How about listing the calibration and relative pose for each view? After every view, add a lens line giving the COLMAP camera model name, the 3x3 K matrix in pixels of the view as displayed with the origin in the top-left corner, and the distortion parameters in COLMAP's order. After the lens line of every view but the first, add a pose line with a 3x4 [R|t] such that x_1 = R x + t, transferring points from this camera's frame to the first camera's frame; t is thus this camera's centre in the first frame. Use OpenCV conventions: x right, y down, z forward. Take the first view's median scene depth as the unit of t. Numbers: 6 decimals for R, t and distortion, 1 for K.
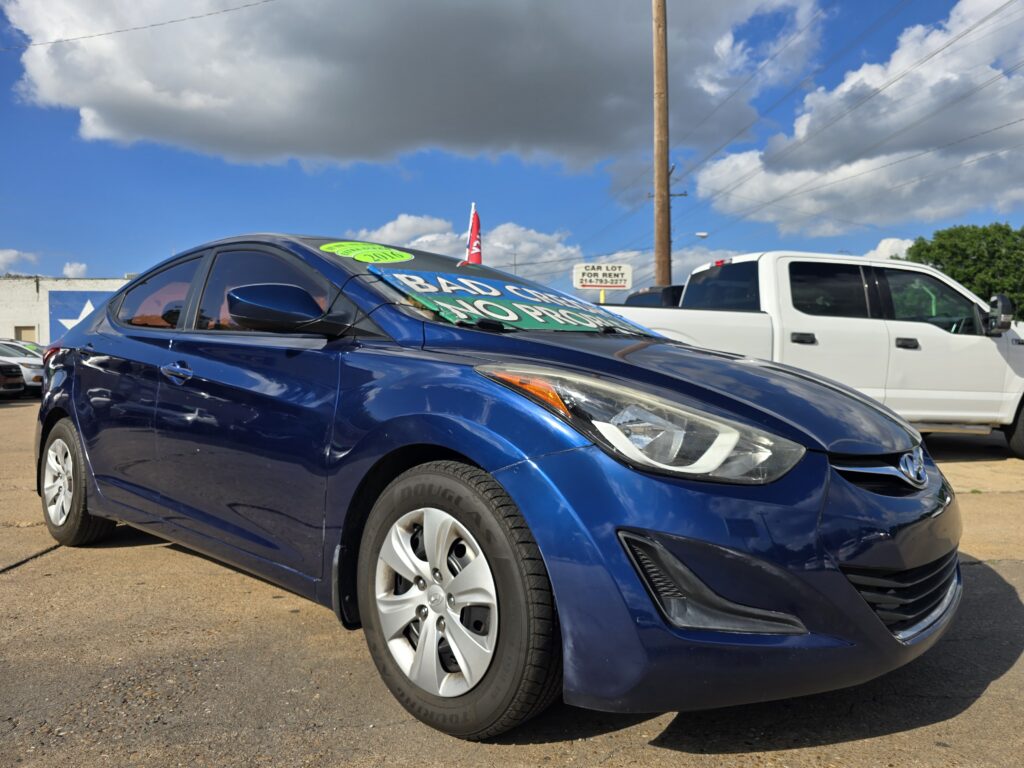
lens RADIAL K [[715.0, 0, 512.0], [0, 715.0, 384.0], [0, 0, 1]] dist [0.024961, -0.000687]
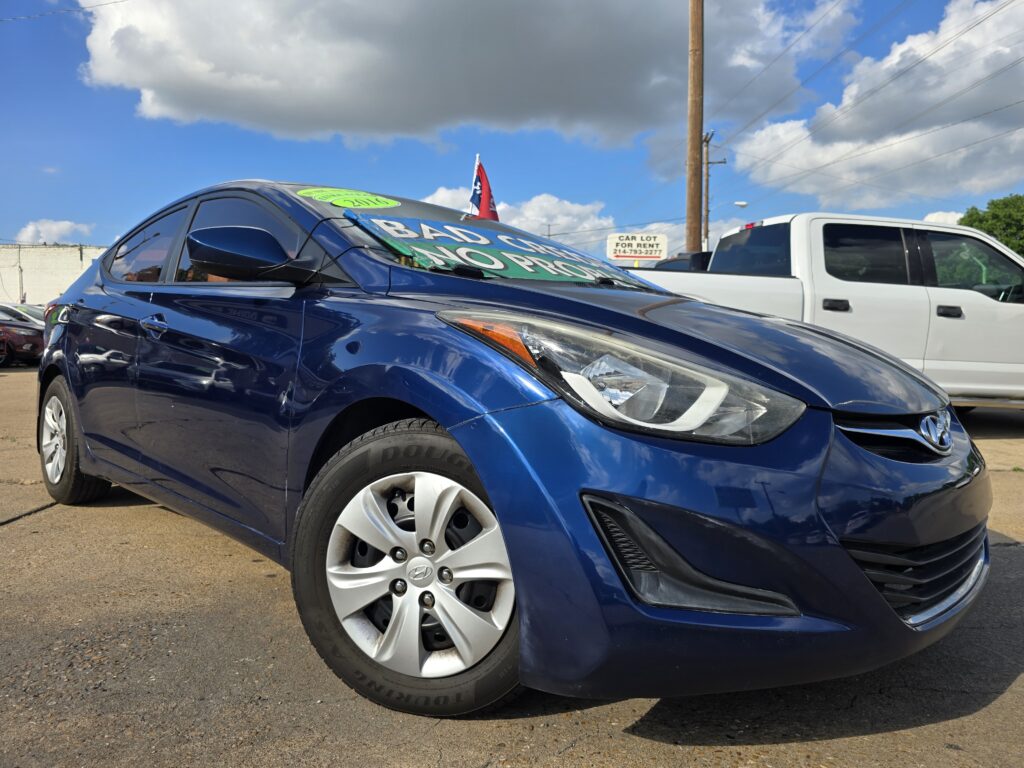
lens RADIAL K [[704.2, 0, 517.2], [0, 704.2, 377.9], [0, 0, 1]] dist [0.021328, -0.004075]
pose [[0.998511, 0.010878, -0.053456, 0.079831], [-0.009473, 0.999605, 0.026470, 0.028359], [0.053723, -0.025924, 0.998219, 0.095564]]
